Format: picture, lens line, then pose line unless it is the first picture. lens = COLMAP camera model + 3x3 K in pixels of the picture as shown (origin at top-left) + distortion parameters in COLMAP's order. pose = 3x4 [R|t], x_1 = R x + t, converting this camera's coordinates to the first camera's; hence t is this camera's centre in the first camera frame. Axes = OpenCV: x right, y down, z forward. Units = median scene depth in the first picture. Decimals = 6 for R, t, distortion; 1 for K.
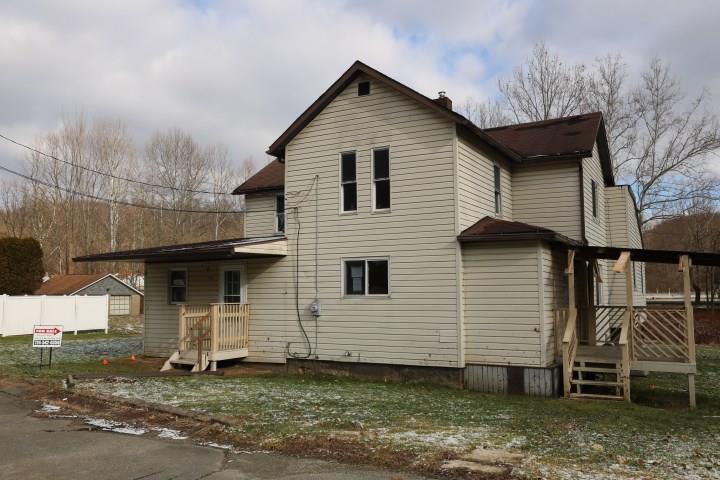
lens RADIAL K [[582.6, 0, 361.3], [0, 582.6, 242.0], [0, 0, 1]] dist [0.016557, -0.000126]
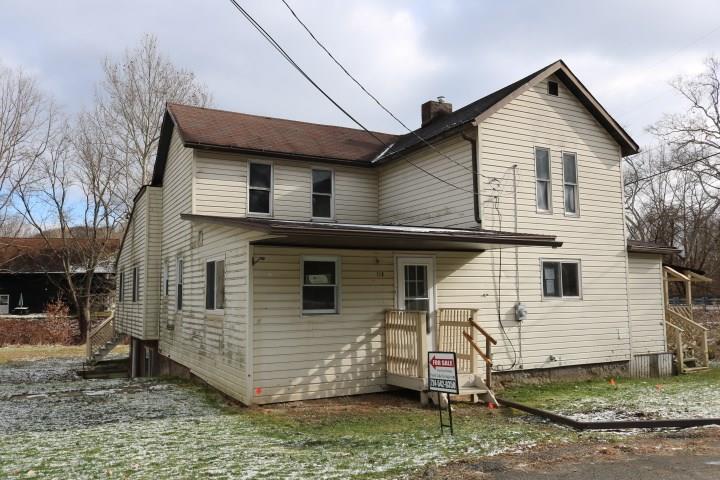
lens RADIAL K [[582.6, 0, 360.7], [0, 582.6, 237.7], [0, 0, 1]] dist [0.016557, -0.000126]
pose [[0.539940, 0.083072, 0.837594, -0.983703], [-0.070015, 0.996102, -0.053659, 0.065337], [-0.838787, -0.029671, 0.543651, 0.728807]]
